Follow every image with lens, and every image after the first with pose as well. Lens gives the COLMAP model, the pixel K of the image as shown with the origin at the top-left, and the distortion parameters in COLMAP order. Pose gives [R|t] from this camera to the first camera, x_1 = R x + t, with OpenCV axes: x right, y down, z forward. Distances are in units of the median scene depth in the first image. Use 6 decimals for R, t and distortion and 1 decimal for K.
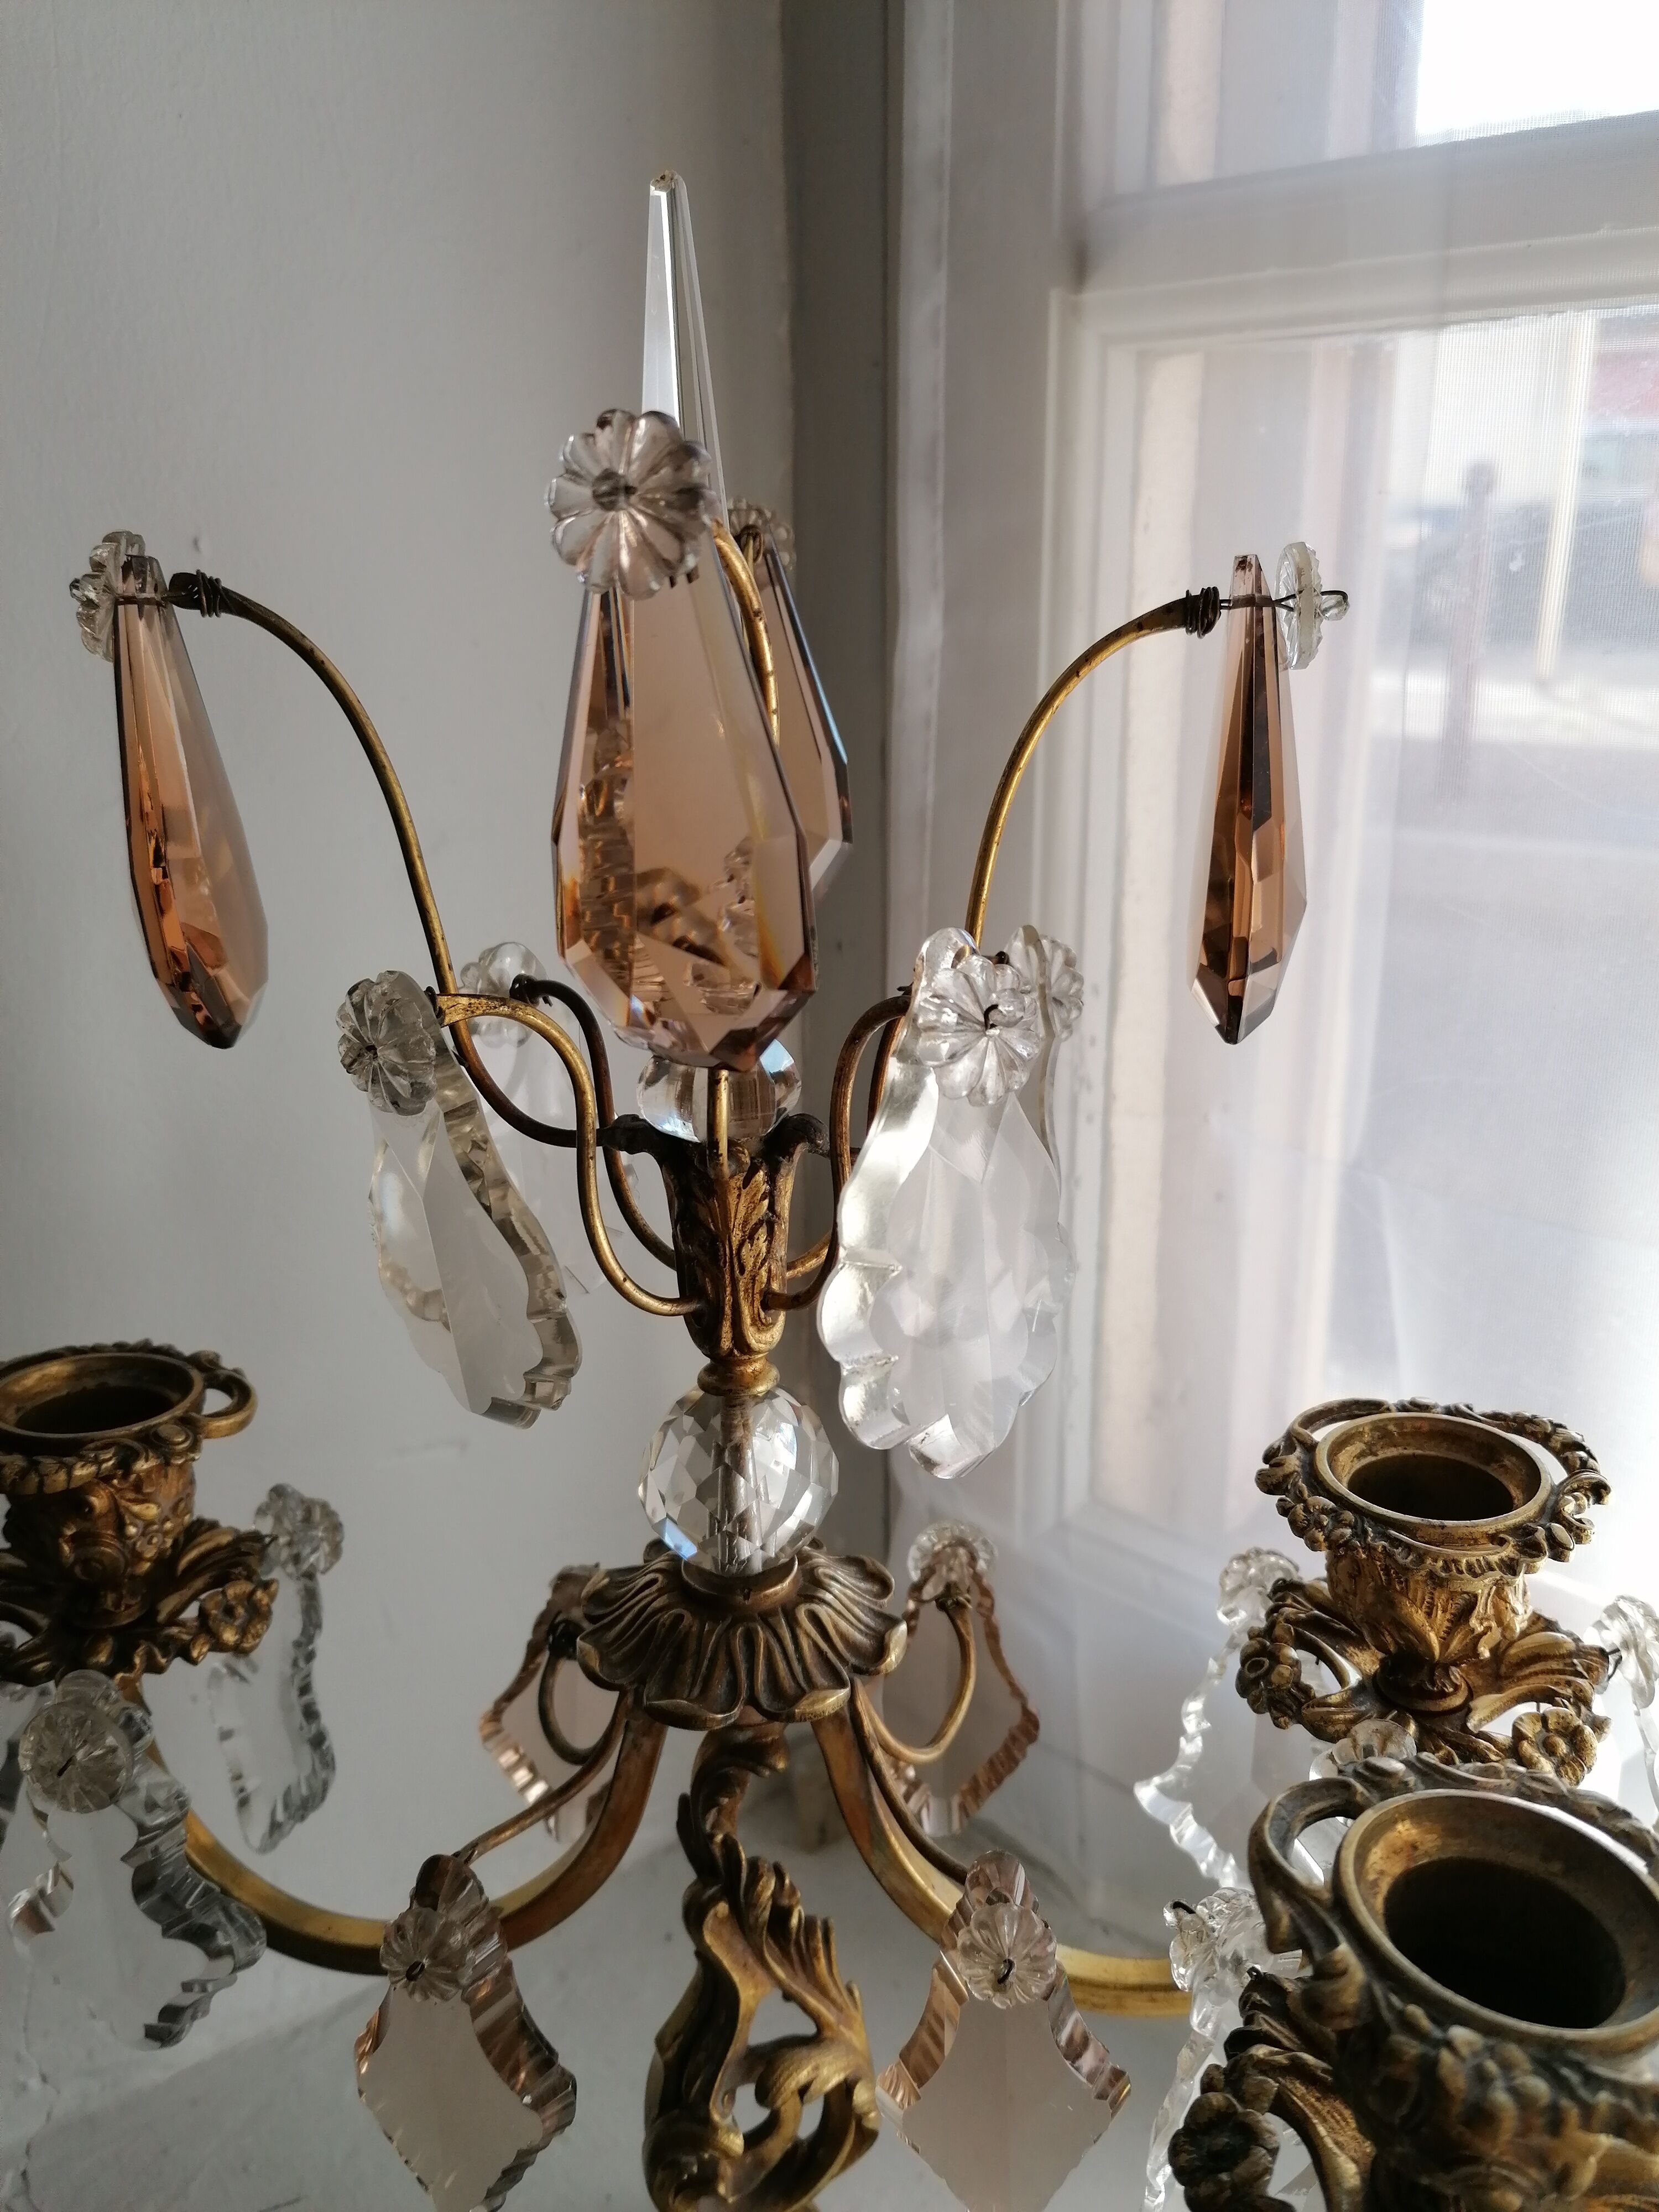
lens RADIAL K [[1723.4, 0, 831.8], [0, 1723.4, 1086.1], [0, 0, 1]] dist [0.064143, -0.105925]
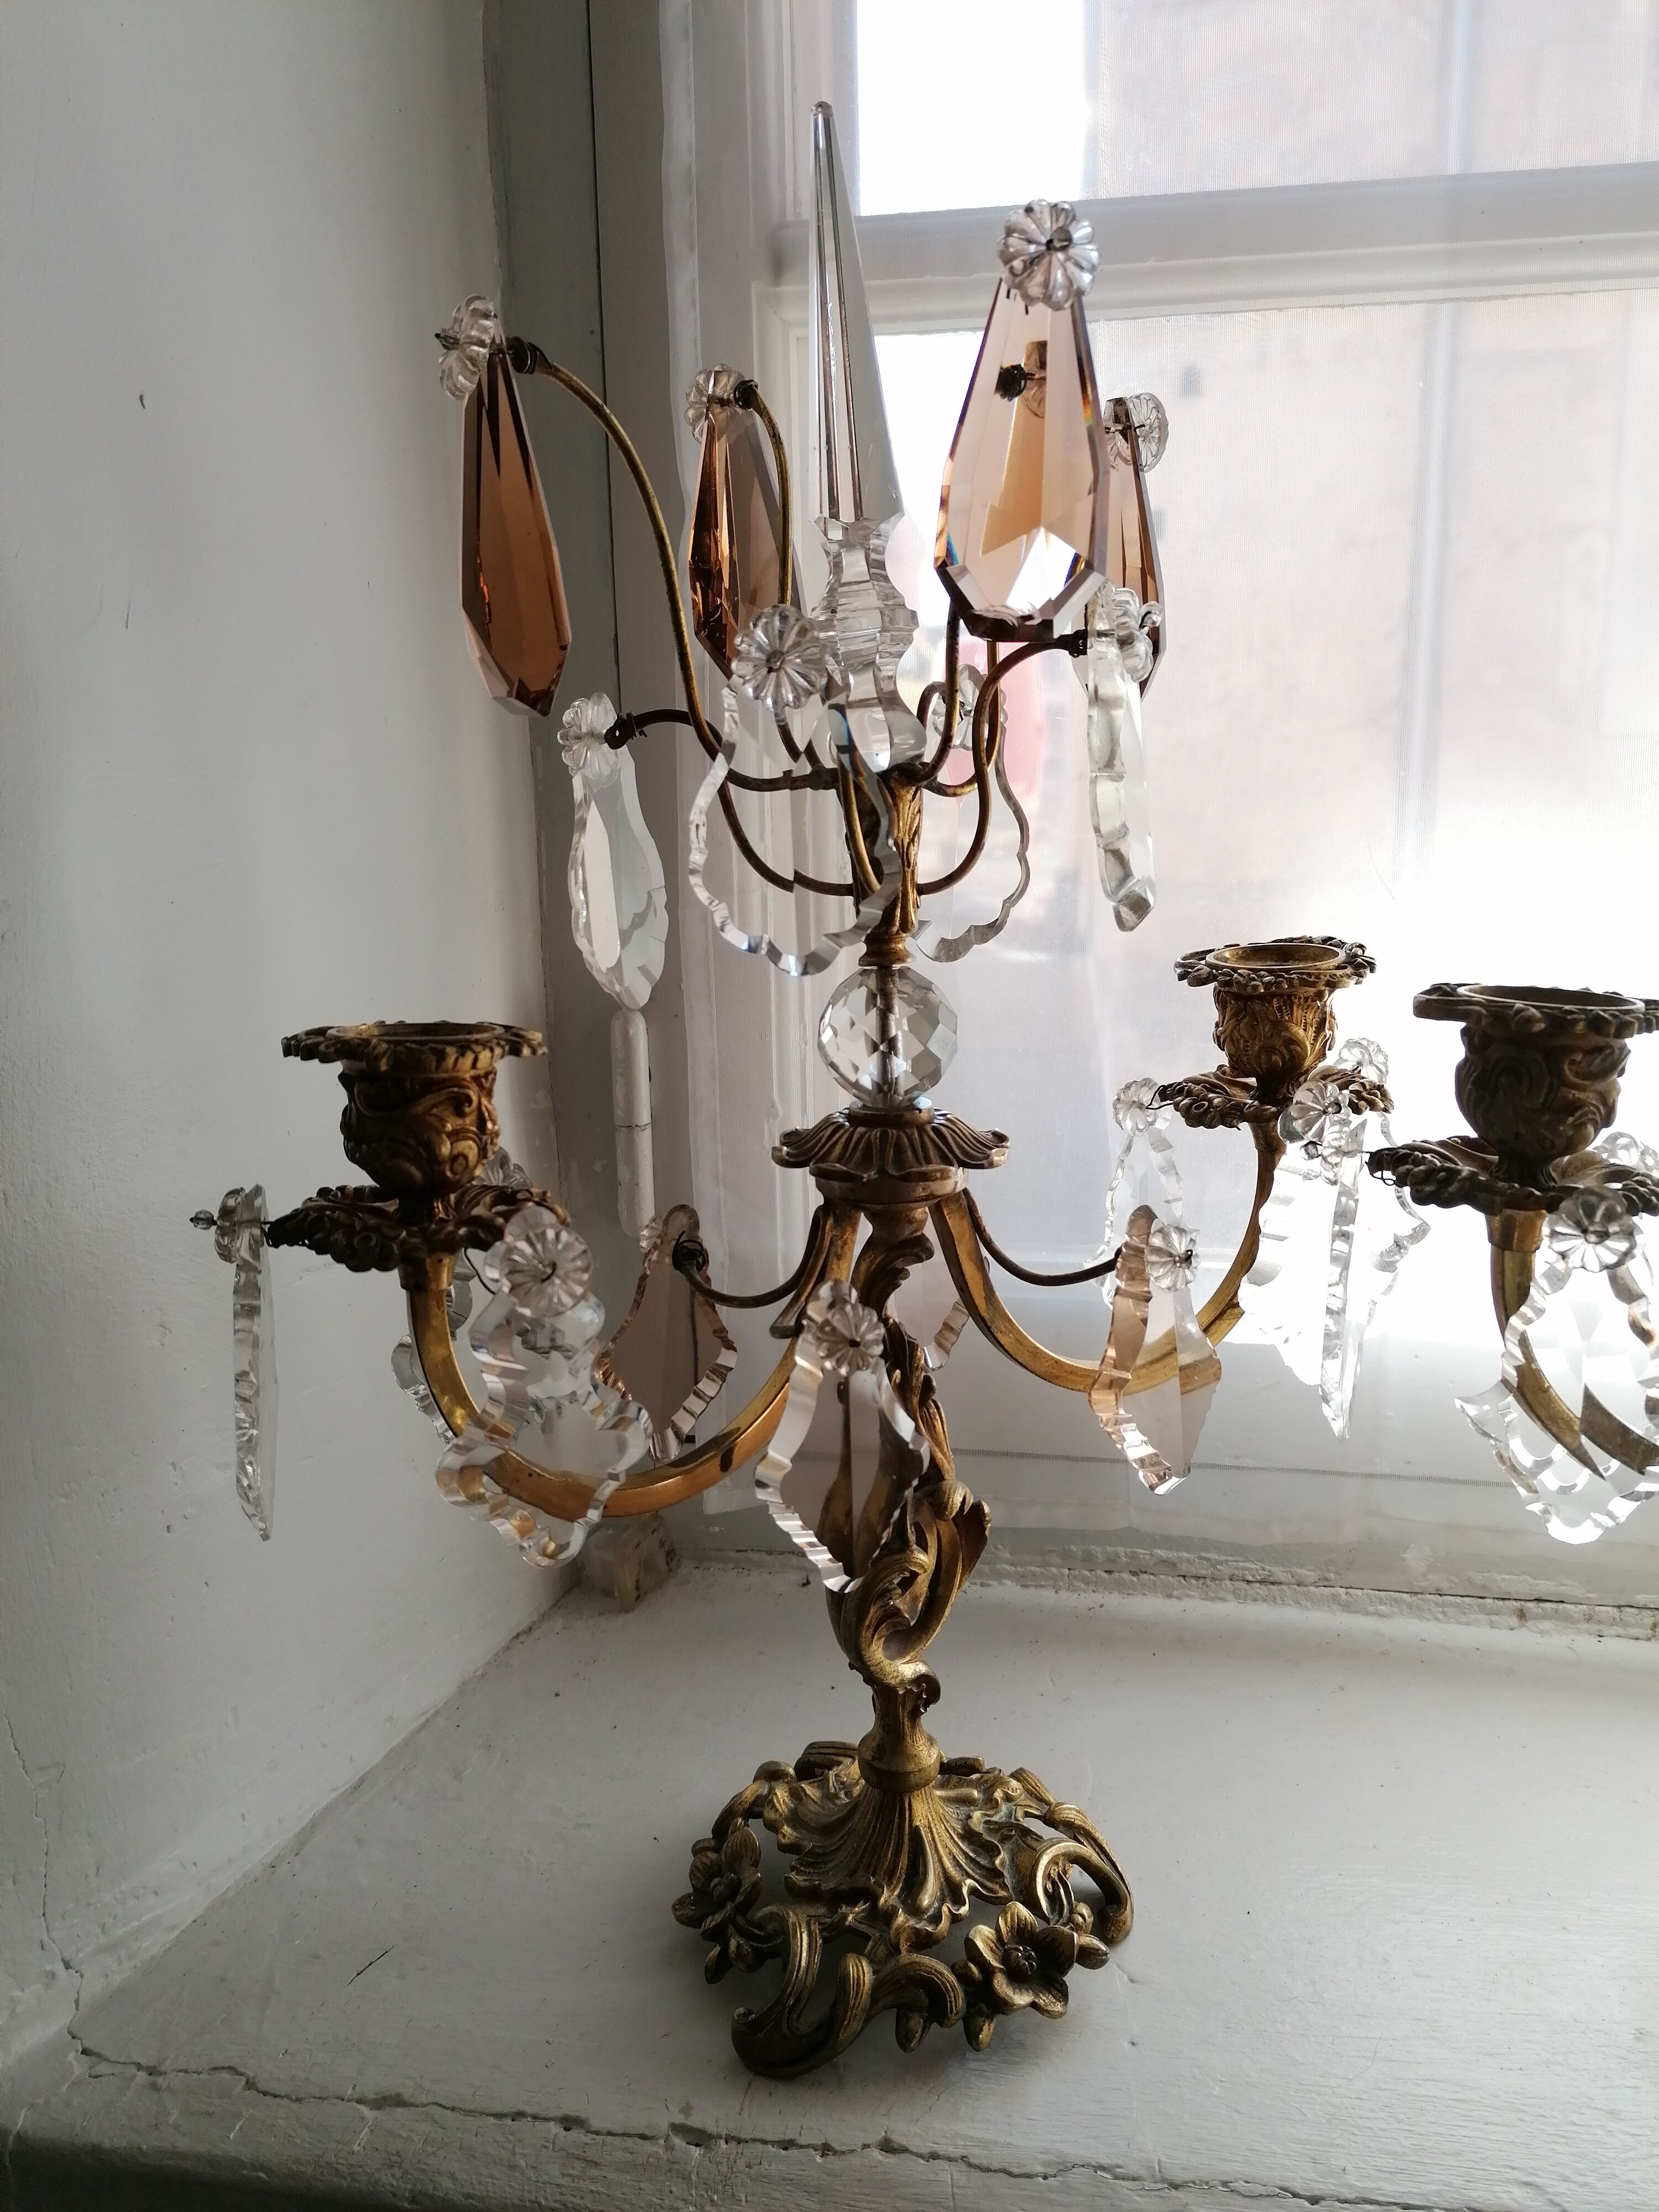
lens RADIAL K [[1723.4, 0, 831.8], [0, 1723.4, 1086.1], [0, 0, 1]] dist [0.064143, -0.105925]
pose [[0.843891, -0.121929, 0.522476, -0.769607], [0.172797, 0.983711, -0.049531, 0.306065], [-0.507927, 0.132081, 0.851214, -0.142850]]
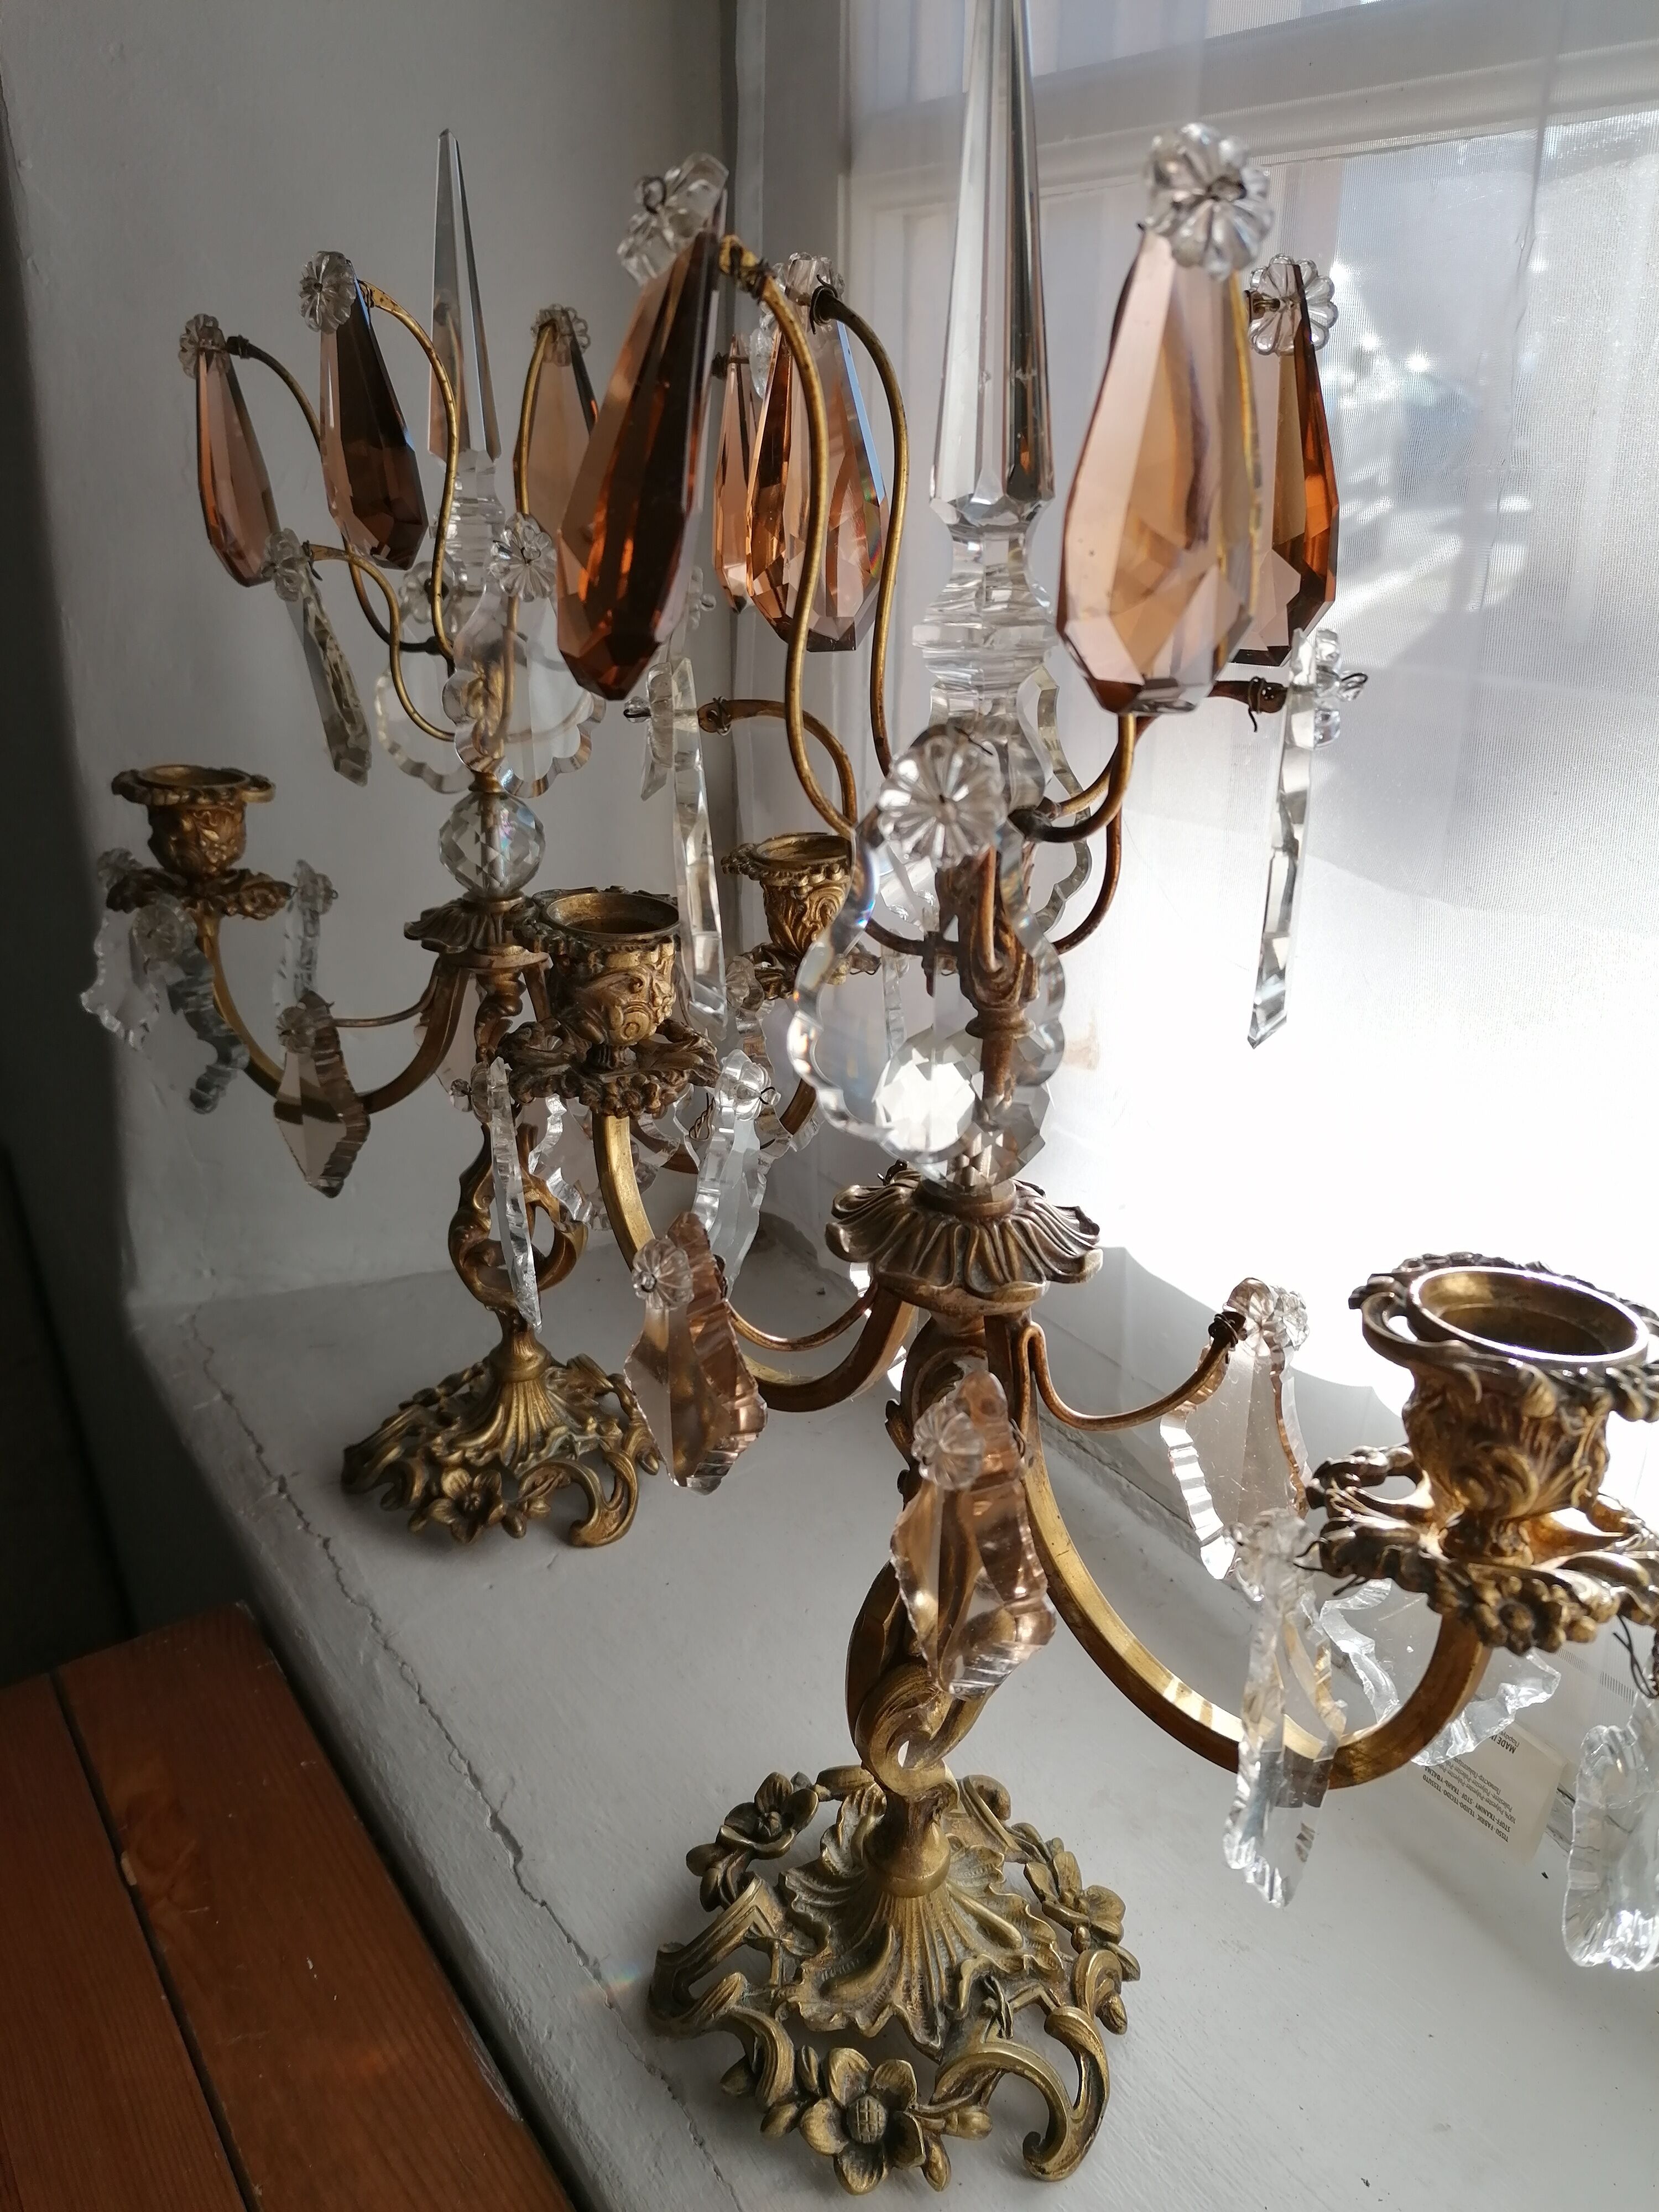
lens RADIAL K [[1723.4, 0, 831.8], [0, 1723.4, 1086.1], [0, 0, 1]] dist [0.064143, -0.105925]
pose [[0.966164, 0.112723, -0.231993, 0.714885], [-0.095175, 0.991780, 0.085527, 0.271214], [0.239727, -0.060554, 0.968950, -0.693786]]
